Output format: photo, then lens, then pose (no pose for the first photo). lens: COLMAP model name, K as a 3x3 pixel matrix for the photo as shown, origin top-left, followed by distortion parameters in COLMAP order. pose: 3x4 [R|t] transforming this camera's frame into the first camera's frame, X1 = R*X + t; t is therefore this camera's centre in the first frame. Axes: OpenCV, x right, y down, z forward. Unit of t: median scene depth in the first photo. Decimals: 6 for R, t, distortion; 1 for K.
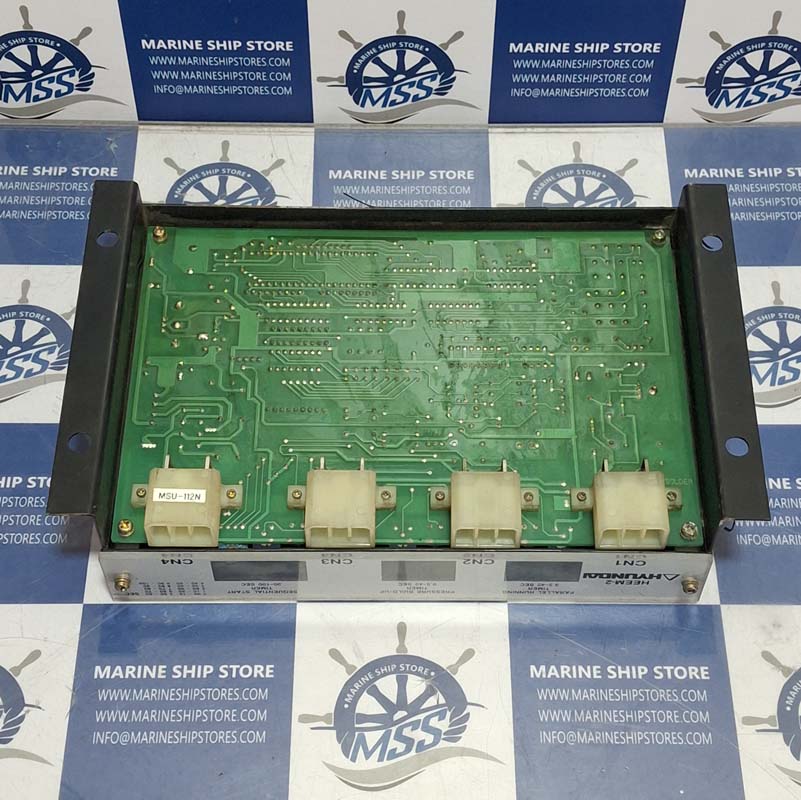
lens RADIAL K [[1664.7, 0, 382.8], [0, 1664.7, 400.1], [0, 0, 1]] dist [0.292598, -0.898565]
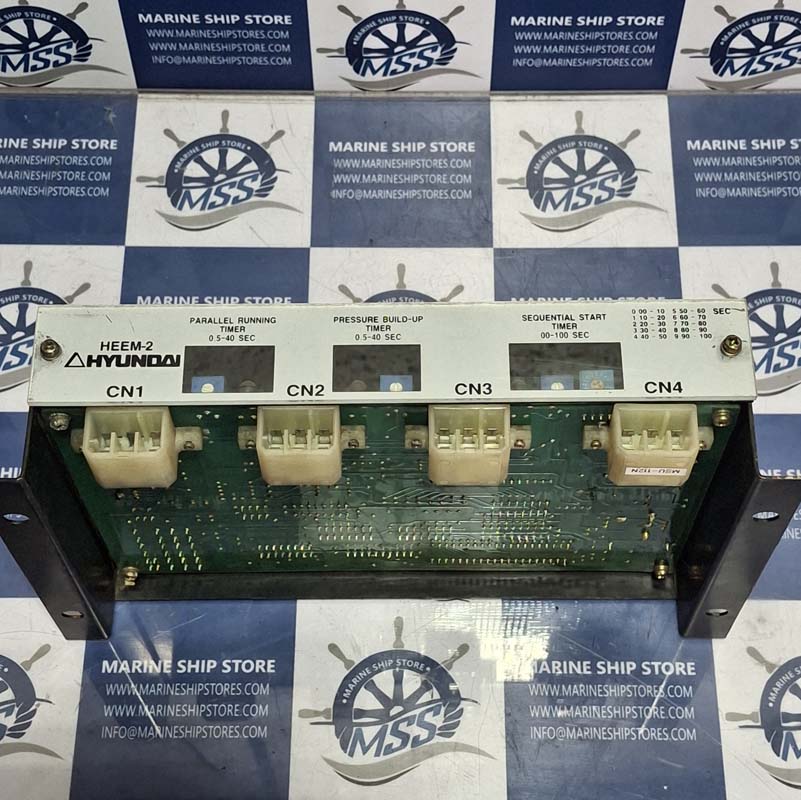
lens RADIAL K [[1664.7, 0, 382.8], [0, 1664.7, 400.1], [0, 0, 1]] dist [0.292598, -0.898565]
pose [[0.999926, 0.000367, -0.012126, 0.012204], [0.001084, 0.992835, 0.119487, -0.107160], [0.012083, -0.119491, 0.992762, -0.007366]]
